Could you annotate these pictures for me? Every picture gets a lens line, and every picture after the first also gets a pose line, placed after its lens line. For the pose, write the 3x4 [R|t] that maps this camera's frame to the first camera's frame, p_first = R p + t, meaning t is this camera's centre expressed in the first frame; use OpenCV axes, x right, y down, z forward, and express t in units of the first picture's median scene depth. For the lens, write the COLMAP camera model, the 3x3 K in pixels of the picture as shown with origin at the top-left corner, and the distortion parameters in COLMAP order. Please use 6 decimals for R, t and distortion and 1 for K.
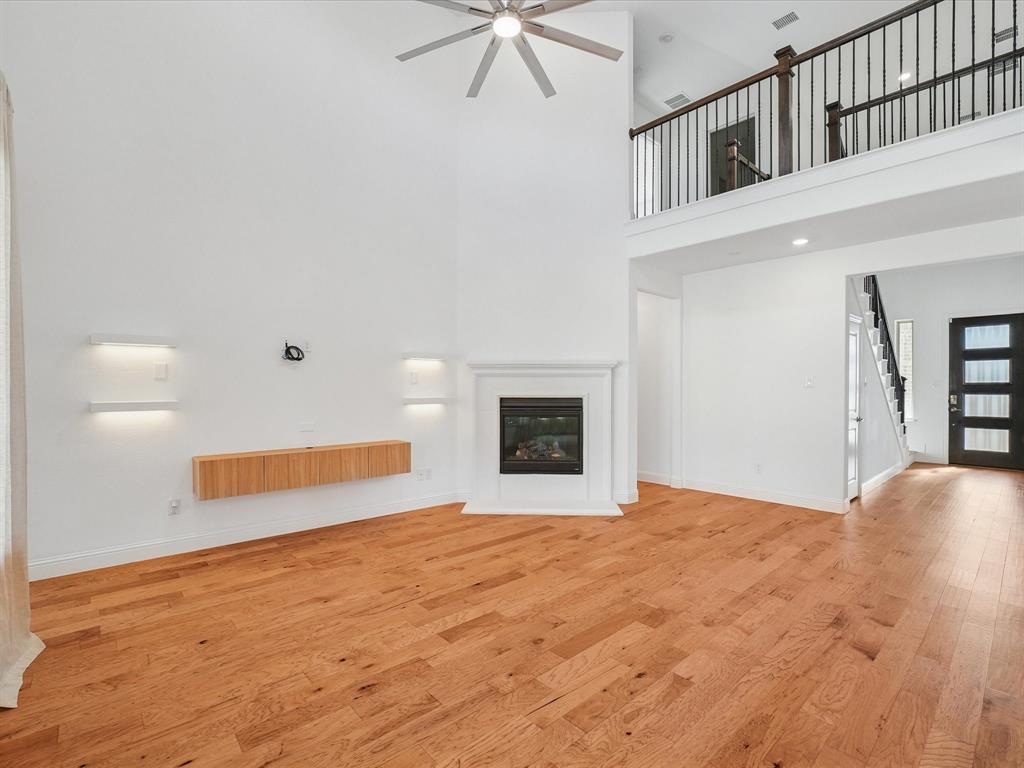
lens RADIAL K [[503.5, 0, 512.9], [0, 503.5, 345.4], [0, 0, 1]] dist [-0.020972, 0.008867]
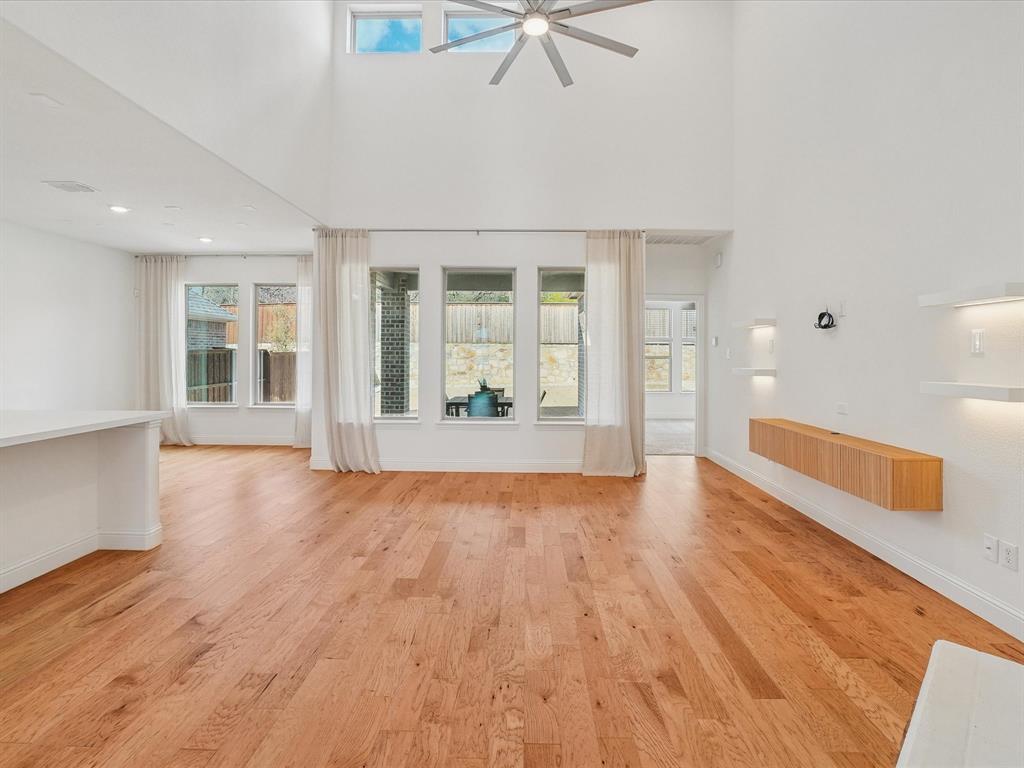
lens RADIAL K [[503.5, 0, 512.9], [0, 503.5, 345.4], [0, 0, 1]] dist [-0.020972, 0.008867]
pose [[-0.703994, -0.024130, -0.709796, 0.753057], [0.046066, 0.995767, -0.079542, 0.138866], [0.708710, -0.088695, -0.699902, 1.676753]]
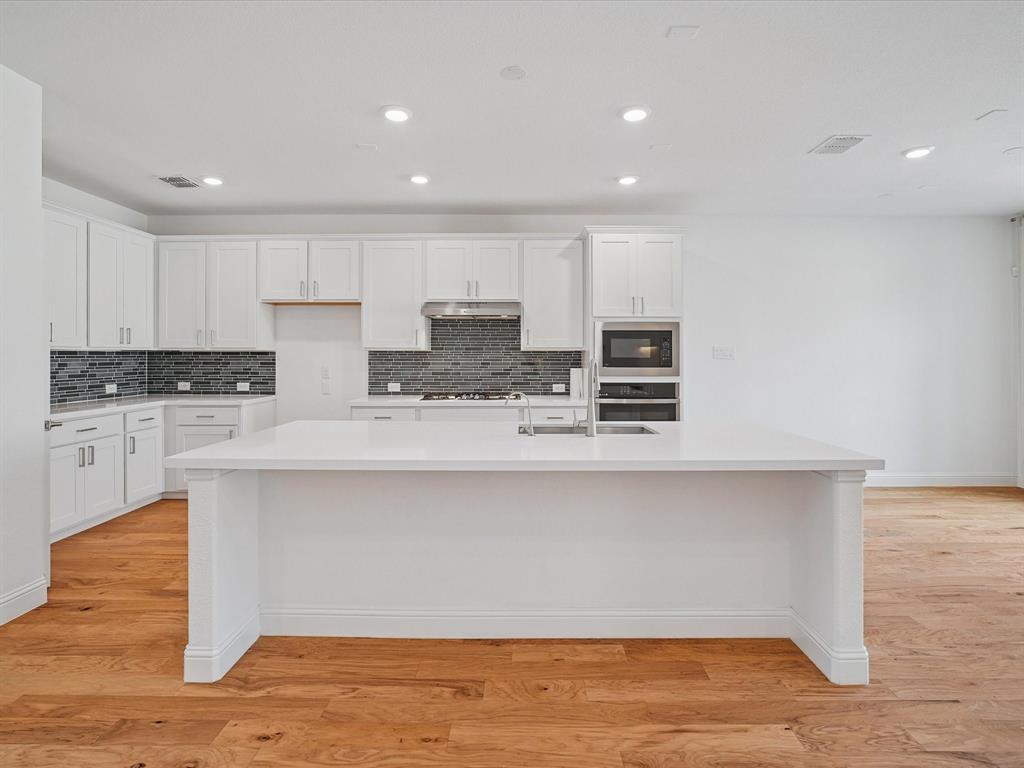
lens RADIAL K [[510.4, 0, 512.7], [0, 510.4, 354.3], [0, 0, 1]] dist [-0.021346, -0.000410]
pose [[-0.721608, -0.007153, 0.692265, 0.404416], [-0.062581, 0.996527, -0.054936, 0.095509], [-0.689467, -0.082965, -0.719550, 1.140486]]
